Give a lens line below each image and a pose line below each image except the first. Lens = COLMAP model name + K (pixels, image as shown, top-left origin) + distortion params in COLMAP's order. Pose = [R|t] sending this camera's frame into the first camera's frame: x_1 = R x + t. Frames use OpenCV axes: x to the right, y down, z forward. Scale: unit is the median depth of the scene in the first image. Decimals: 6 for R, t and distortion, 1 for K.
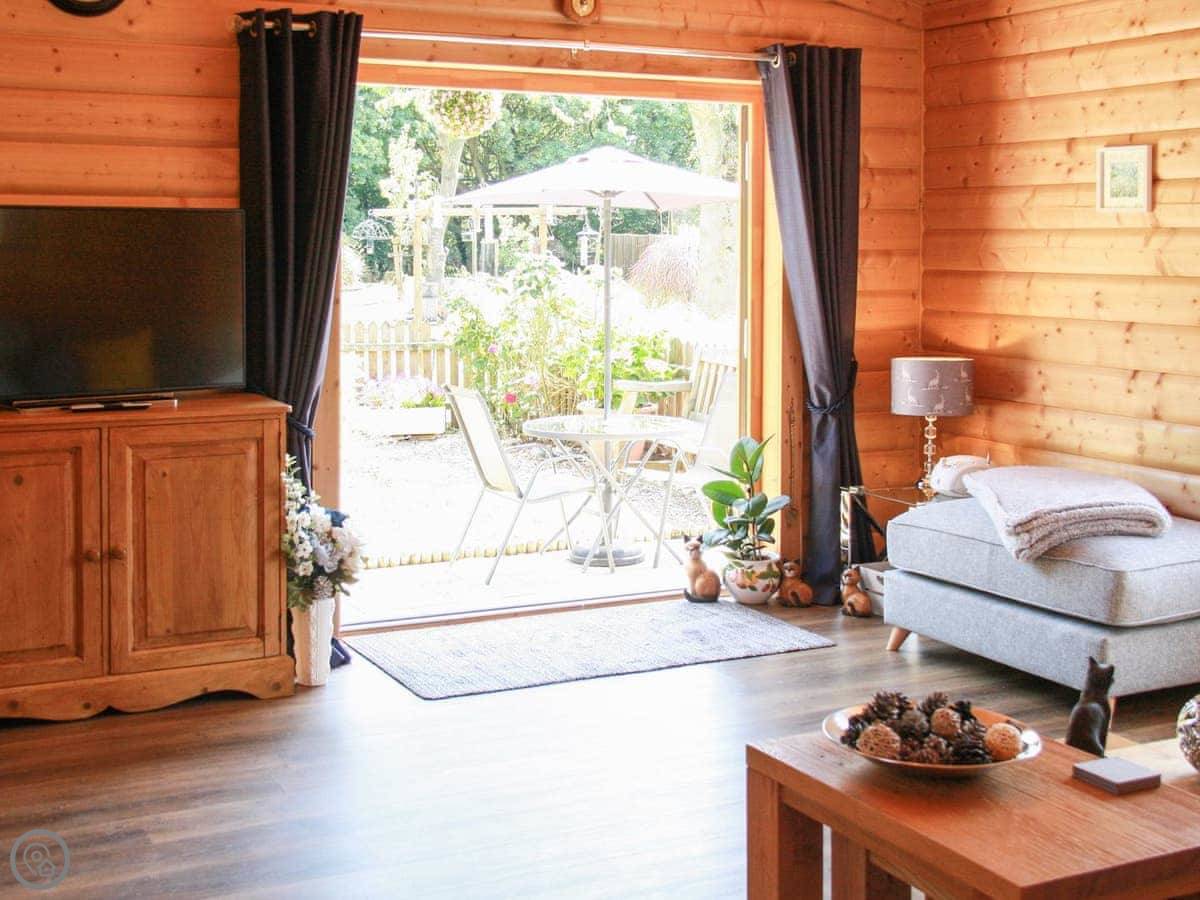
lens RADIAL K [[1567.8, 0, 600.0], [0, 1567.8, 450.0], [0, 0, 1]] dist [0.006852, 0.011212]
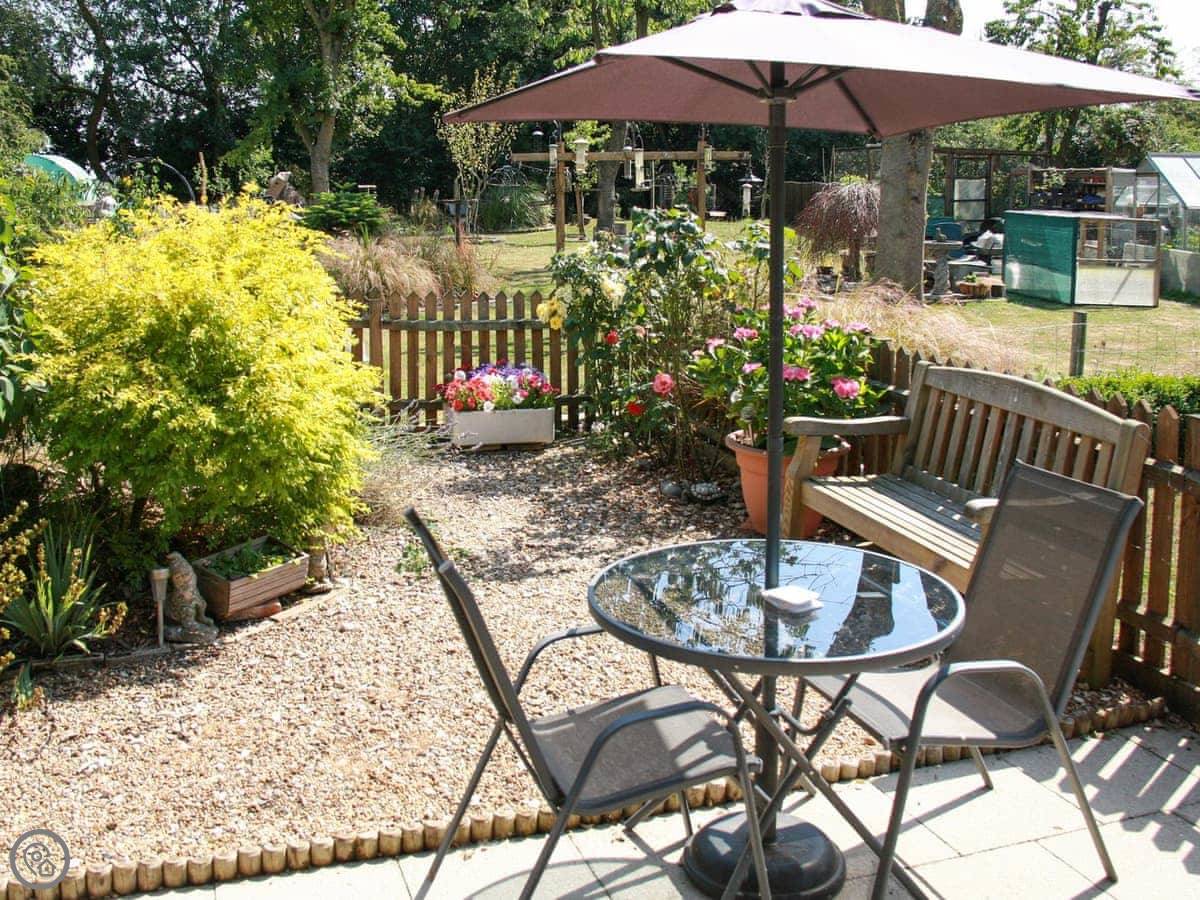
lens RADIAL K [[1486.3, 0, 600.0], [0, 1486.3, 450.0], [0, 0, 1]] dist [-0.222566, 0.015421]
pose [[0.993881, 0.018909, -0.108829, 0.000860], [-0.014246, 0.998954, 0.043461, -0.051648], [0.109536, -0.041644, 0.993110, 0.390993]]
